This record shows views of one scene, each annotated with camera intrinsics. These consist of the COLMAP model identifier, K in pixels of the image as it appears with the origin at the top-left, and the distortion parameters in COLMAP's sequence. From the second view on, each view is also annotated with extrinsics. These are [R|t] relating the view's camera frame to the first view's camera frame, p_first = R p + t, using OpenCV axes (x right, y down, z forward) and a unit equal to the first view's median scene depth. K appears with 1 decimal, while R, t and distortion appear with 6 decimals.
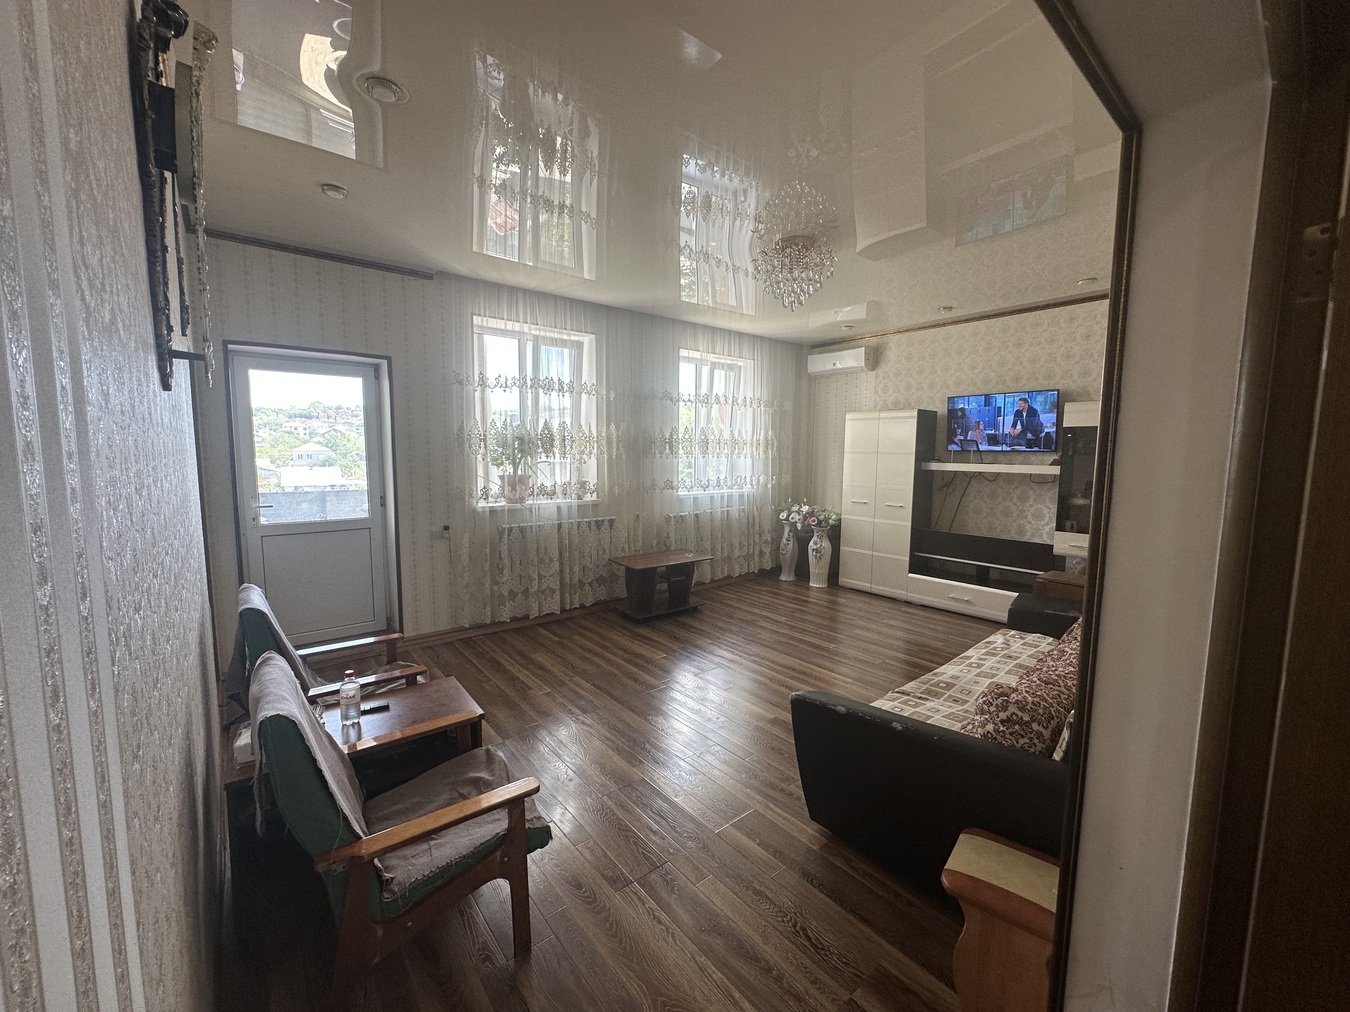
lens RADIAL K [[539.9, 0, 675.8], [0, 539.9, 503.5], [0, 0, 1]] dist [-0.005119, 0.001499]
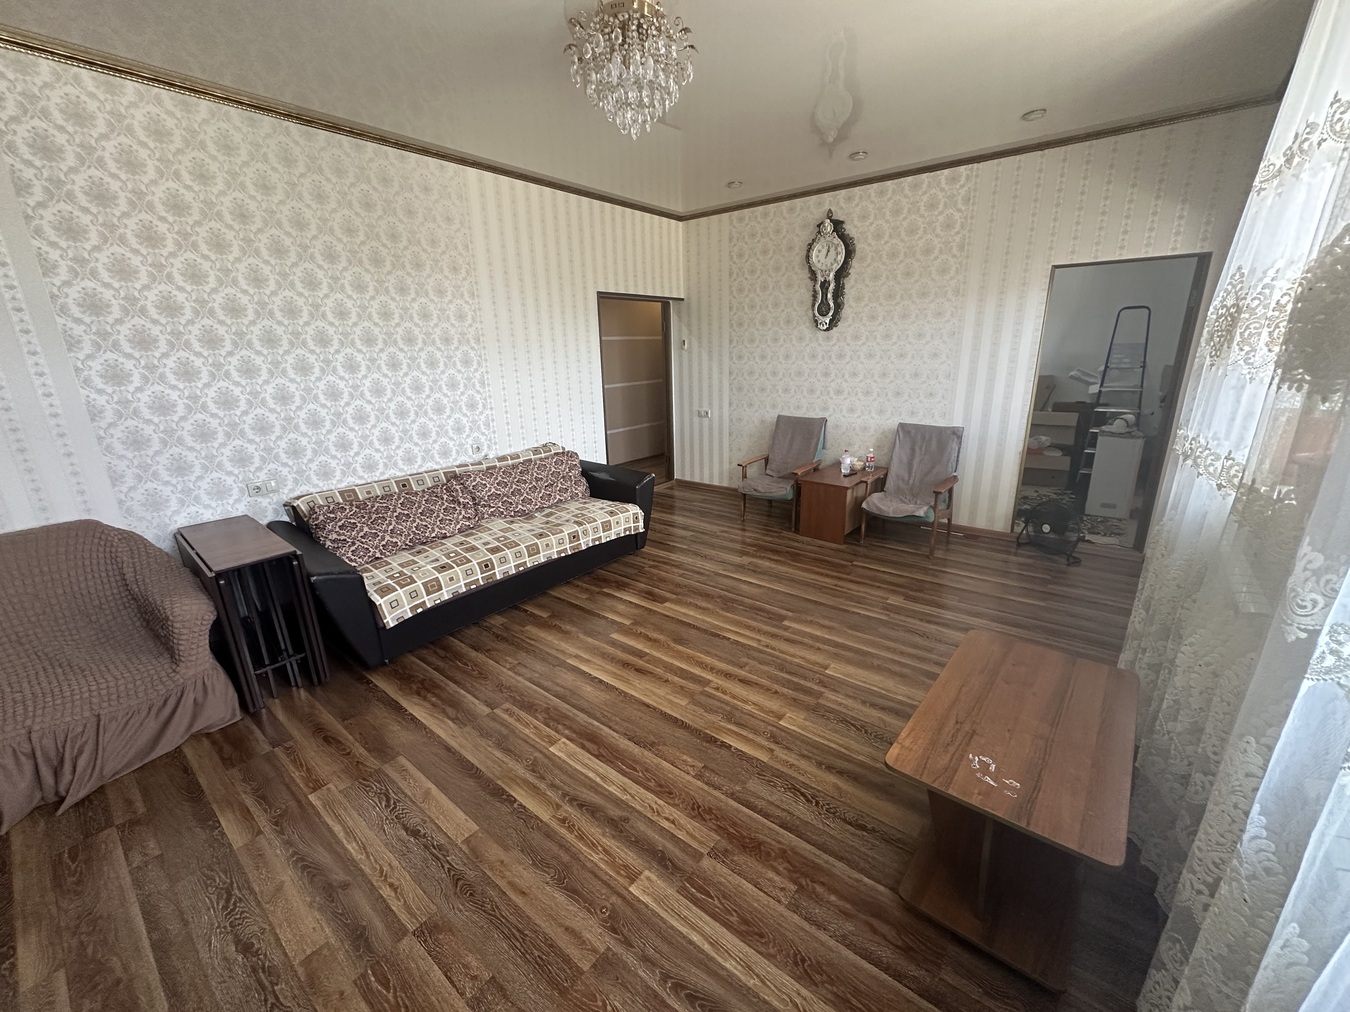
lens RADIAL K [[539.9, 0, 675.0], [0, 539.9, 507.4], [0, 0, 1]] dist [-0.005119, 0.001499]
pose [[-0.978428, 0.077577, -0.191471, 0.278724], [-0.001518, 0.924092, 0.382167, -0.162459], [0.206584, 0.374213, -0.904040, 1.505755]]
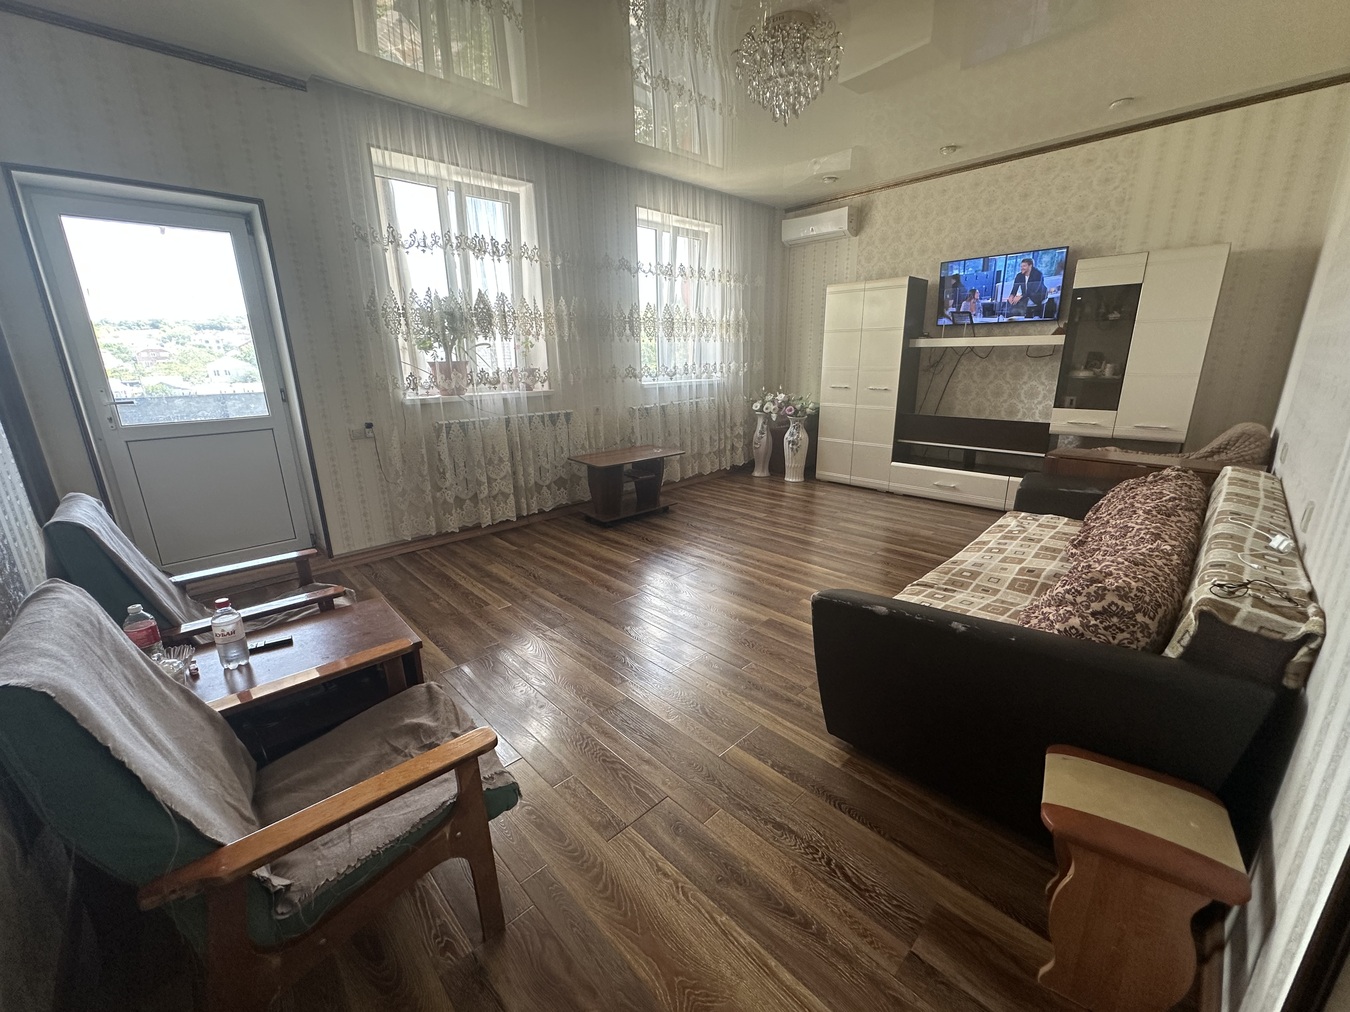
lens RADIAL K [[539.9, 0, 675.6], [0, 539.9, 503.3], [0, 0, 1]] dist [-0.005119, 0.001499]
pose [[0.996197, -0.045091, 0.074554, -0.021516], [0.031916, 0.985046, 0.169307, 0.039528], [-0.081073, -0.166284, 0.982739, 0.128373]]
